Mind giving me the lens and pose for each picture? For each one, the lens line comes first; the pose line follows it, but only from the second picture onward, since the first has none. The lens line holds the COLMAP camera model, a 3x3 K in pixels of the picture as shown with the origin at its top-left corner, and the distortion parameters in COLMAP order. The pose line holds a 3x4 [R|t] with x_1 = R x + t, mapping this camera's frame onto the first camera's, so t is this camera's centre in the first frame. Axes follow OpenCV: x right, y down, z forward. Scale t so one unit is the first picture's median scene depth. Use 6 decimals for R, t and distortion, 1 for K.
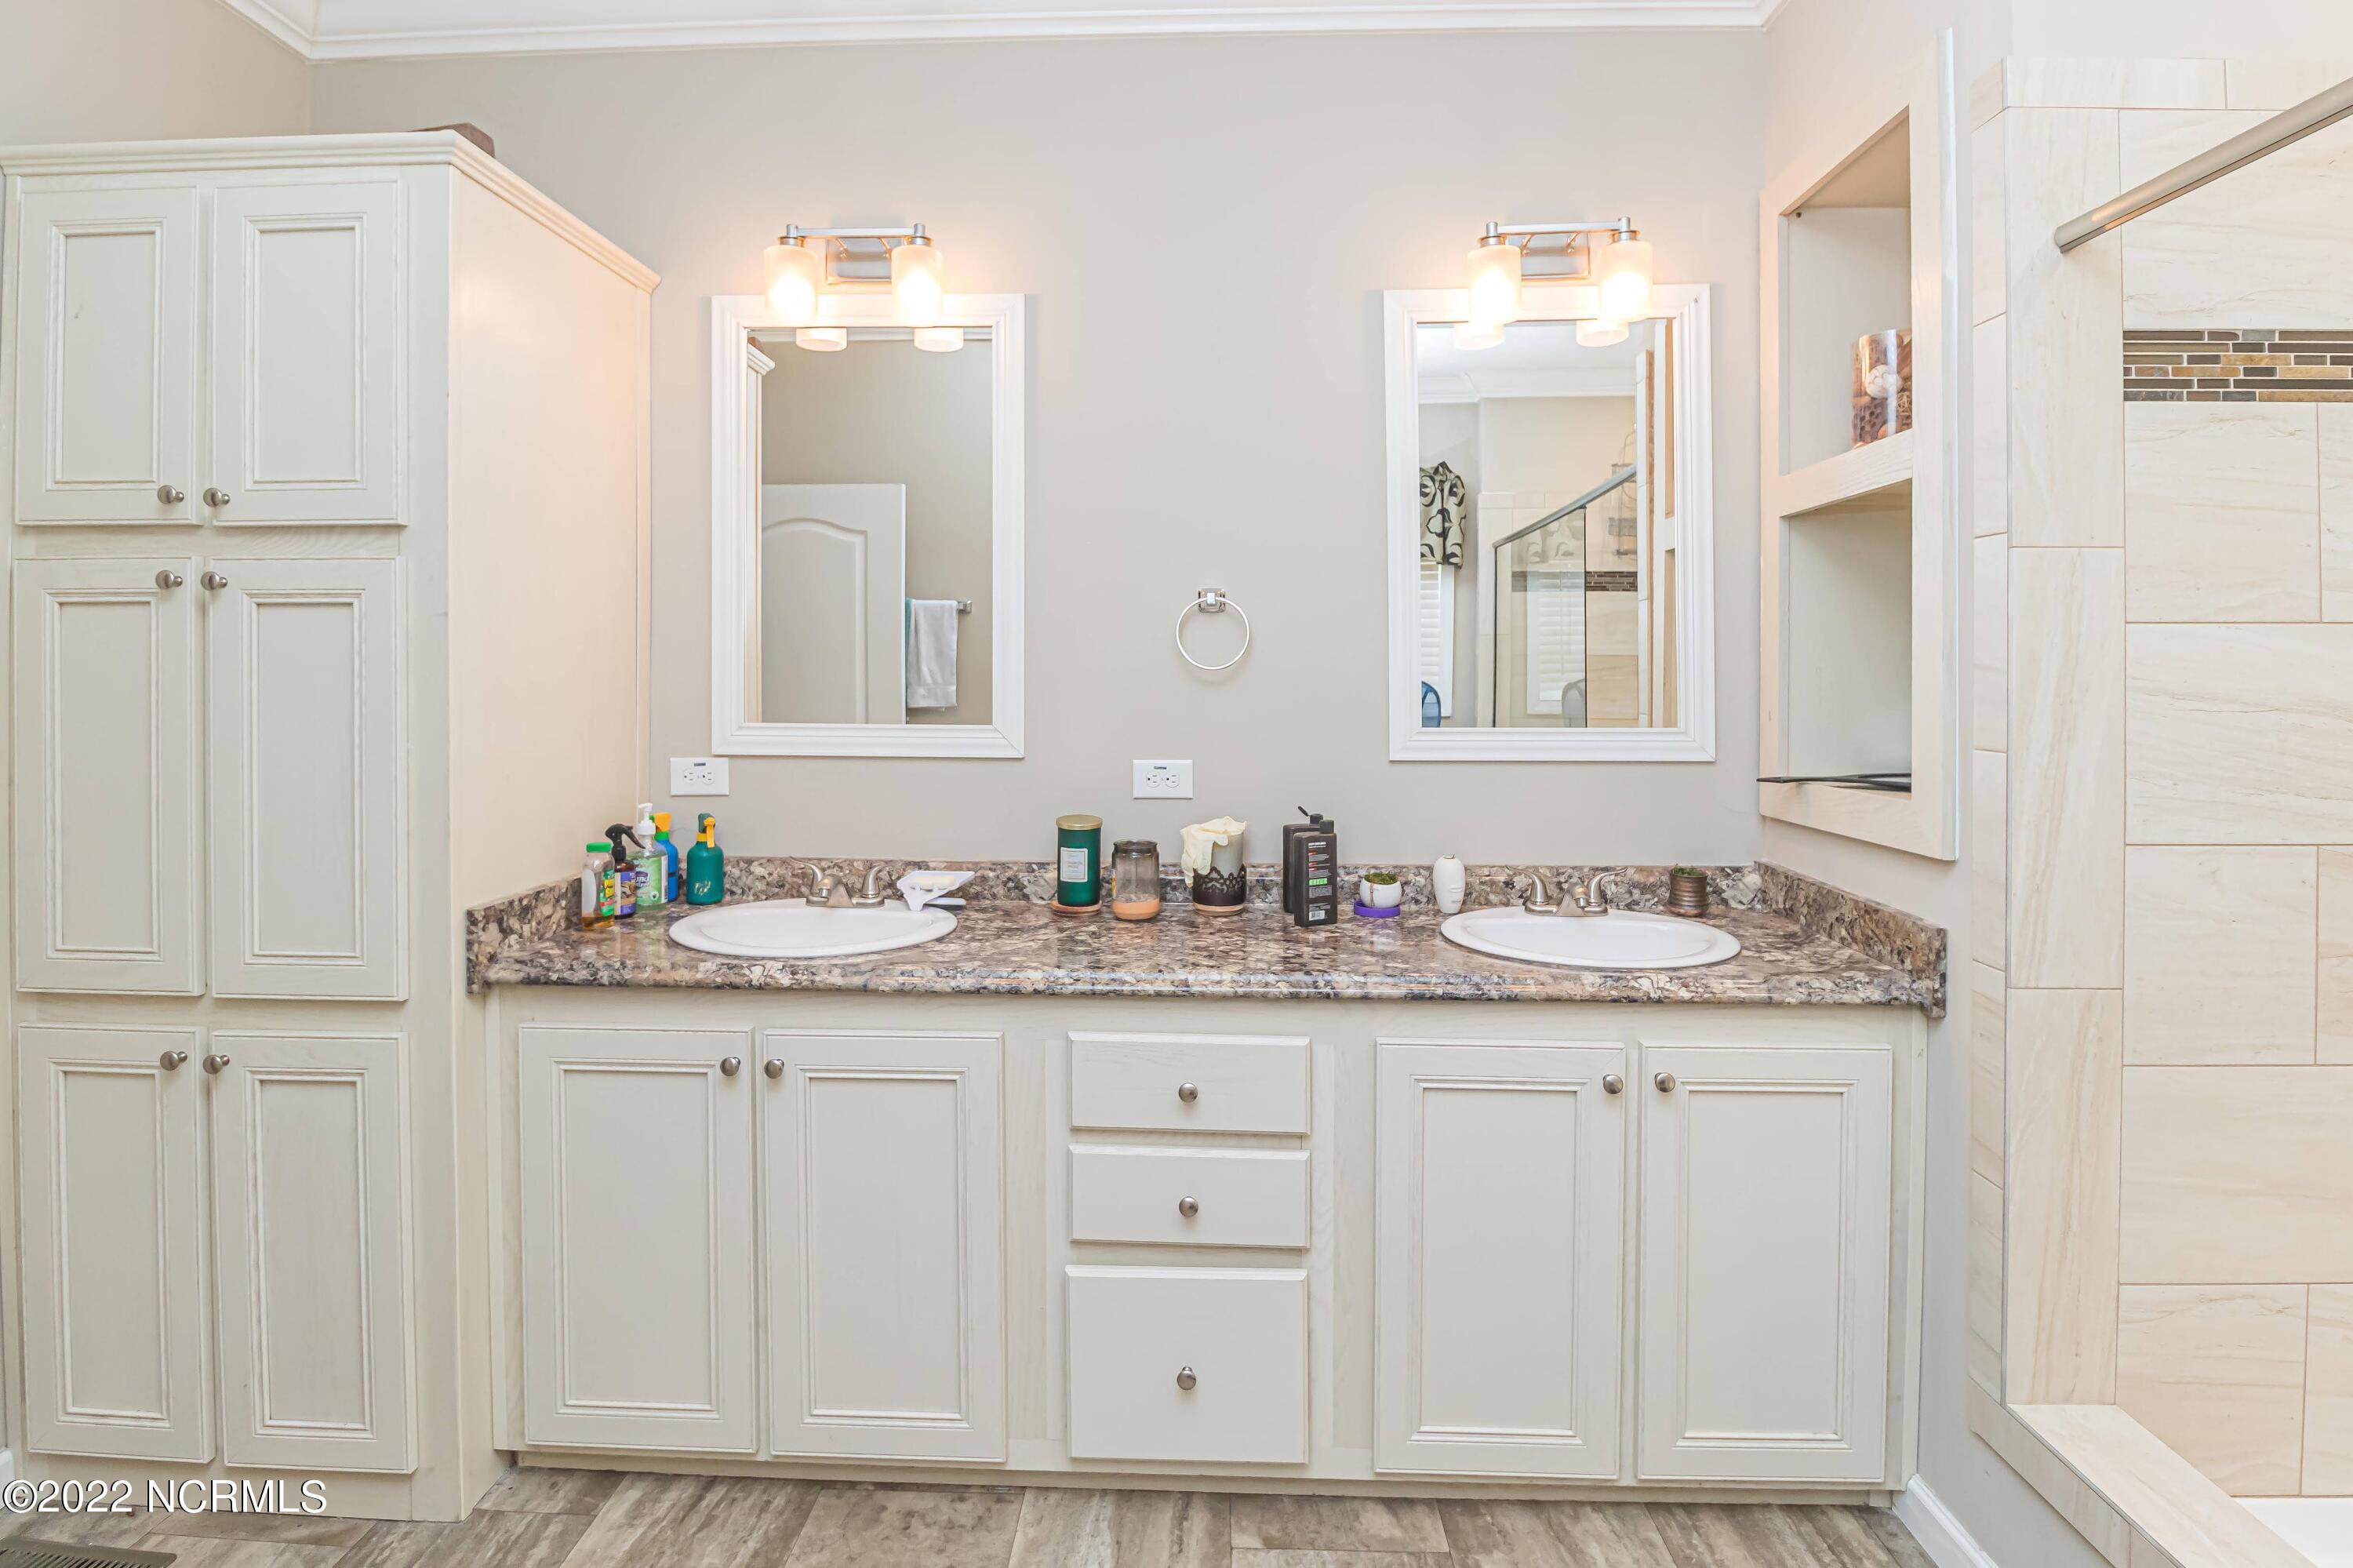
lens RADIAL K [[1118.7, 0, 1178.7], [0, 1118.7, 691.3], [0, 0, 1]] dist [-0.025379, -0.001088]
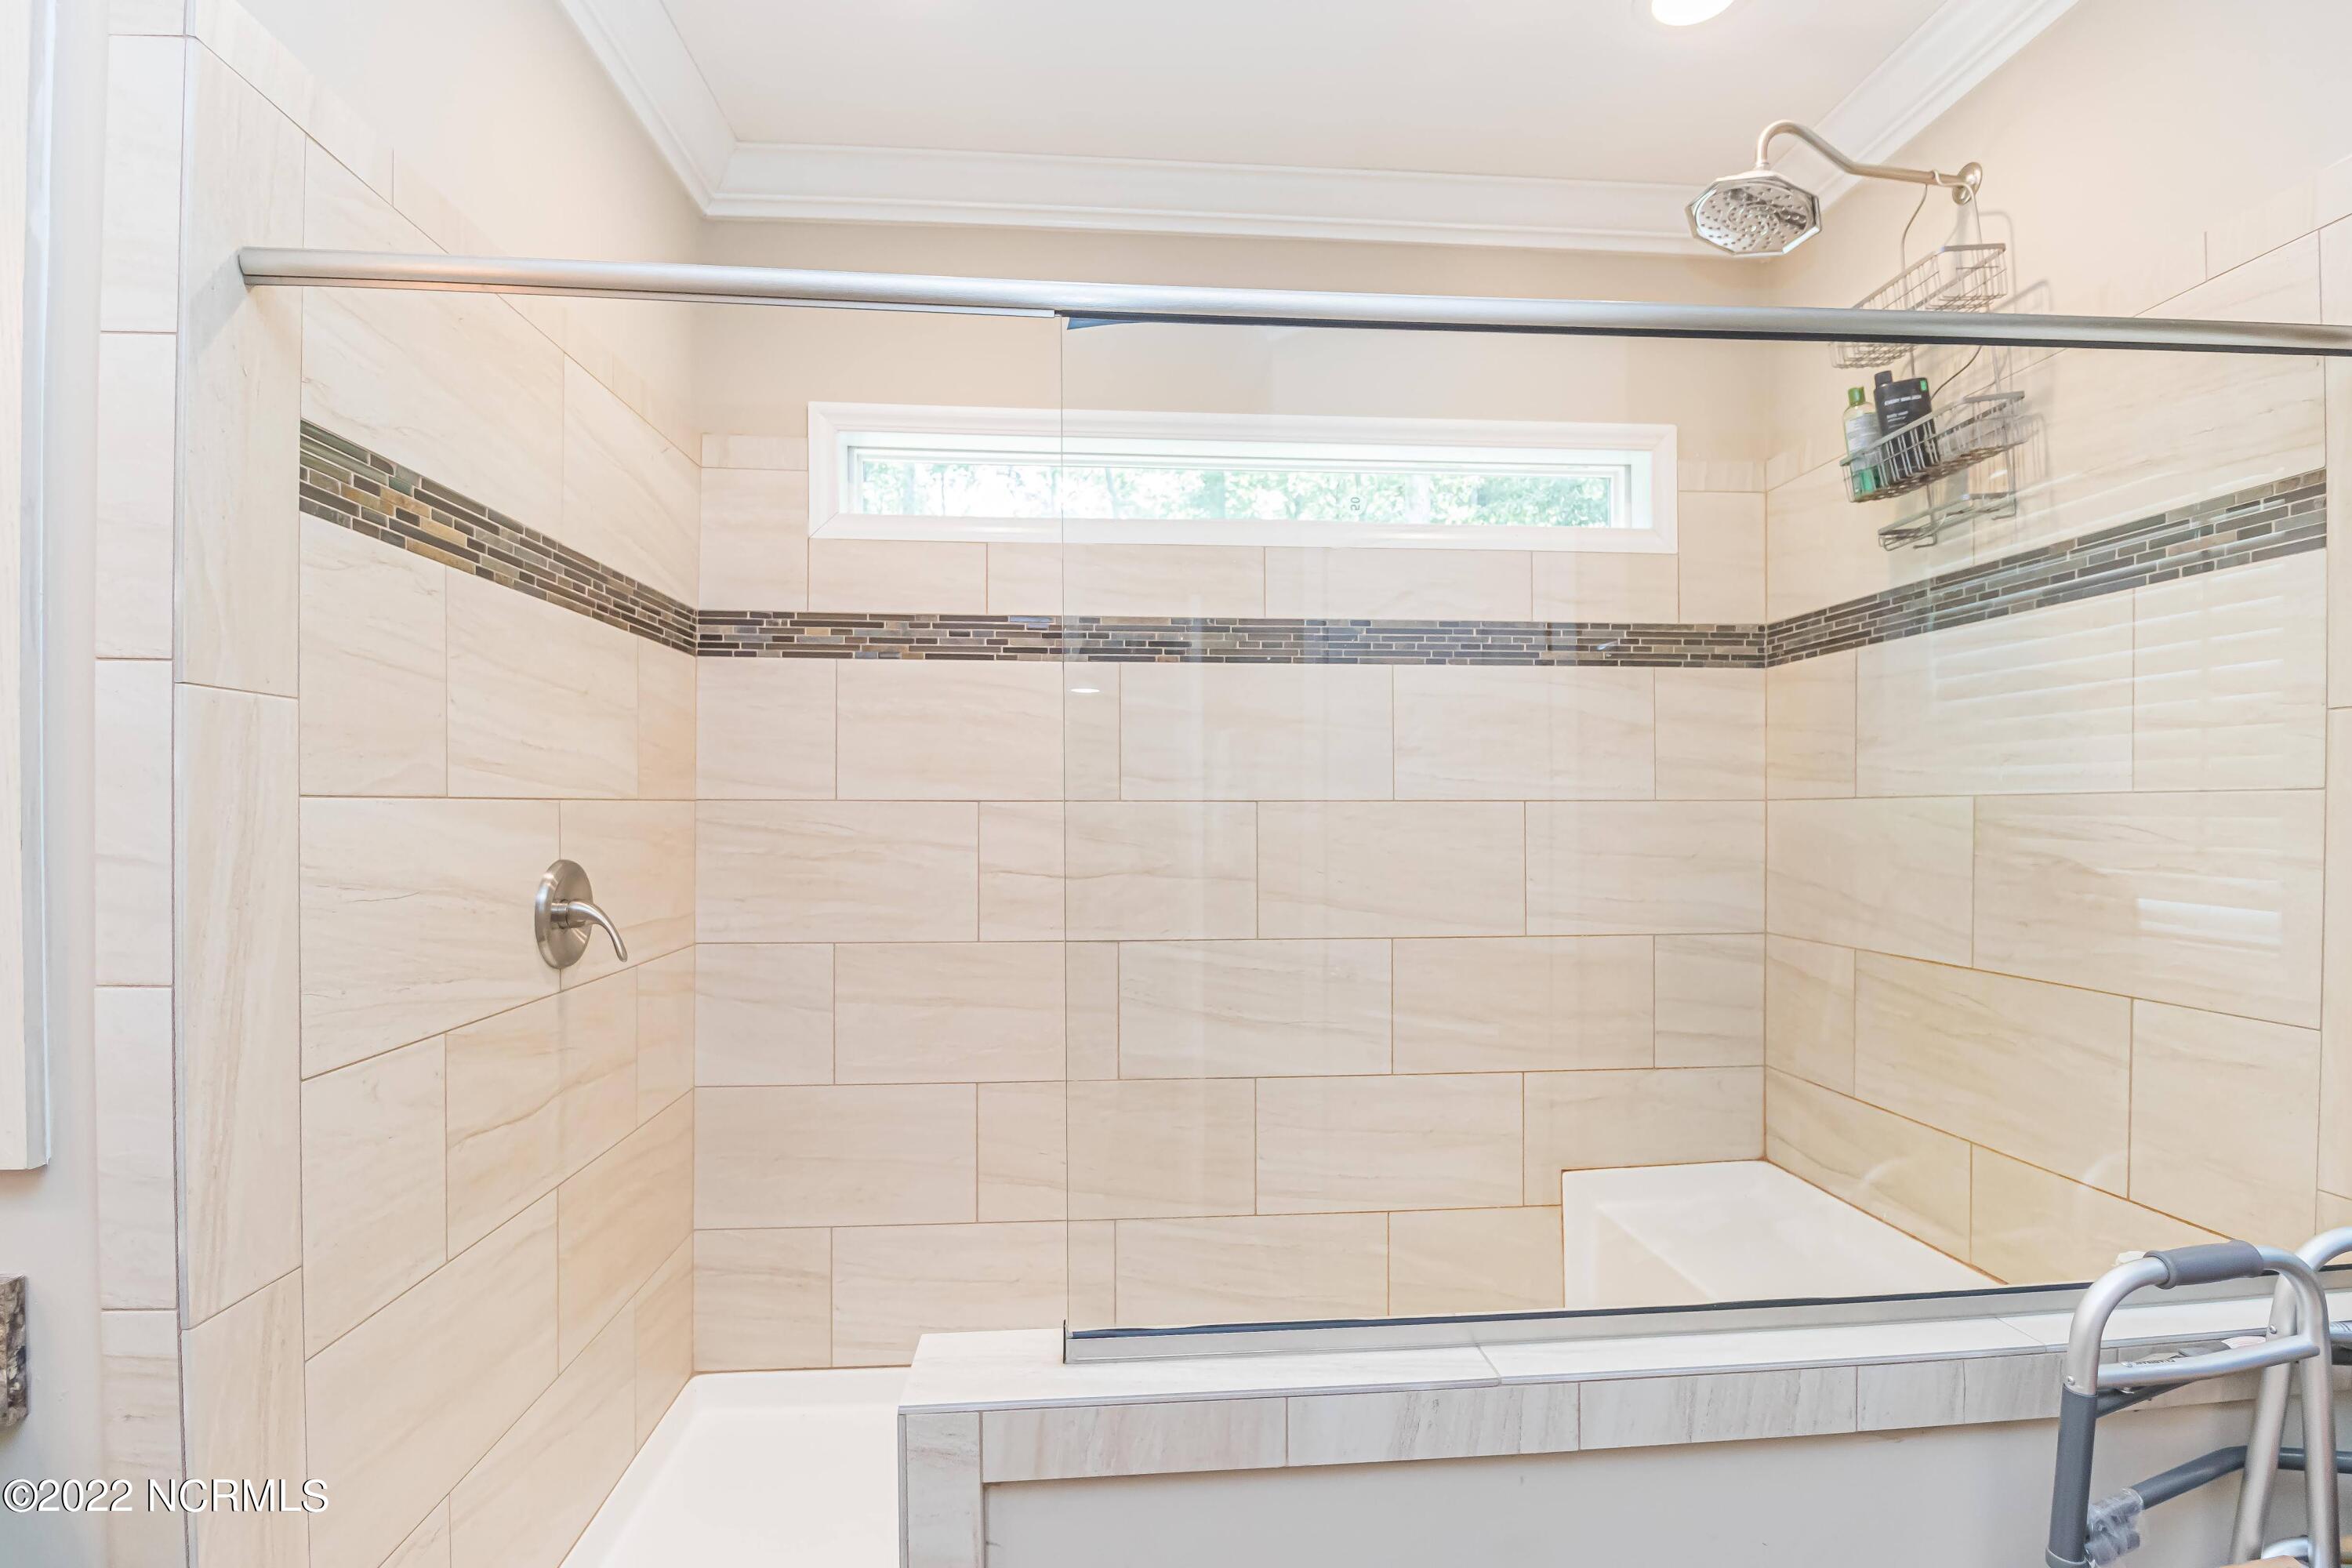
lens RADIAL K [[1118.2, 0, 1181.3], [0, 1118.2, 809.1], [0, 0, 1]] dist [-0.025379, -0.001088]
pose [[-0.125538, -0.002138, 0.992086, 0.012054], [0.006430, 0.999975, 0.002969, -0.051351], [-0.992068, 0.006751, -0.125521, 0.478405]]
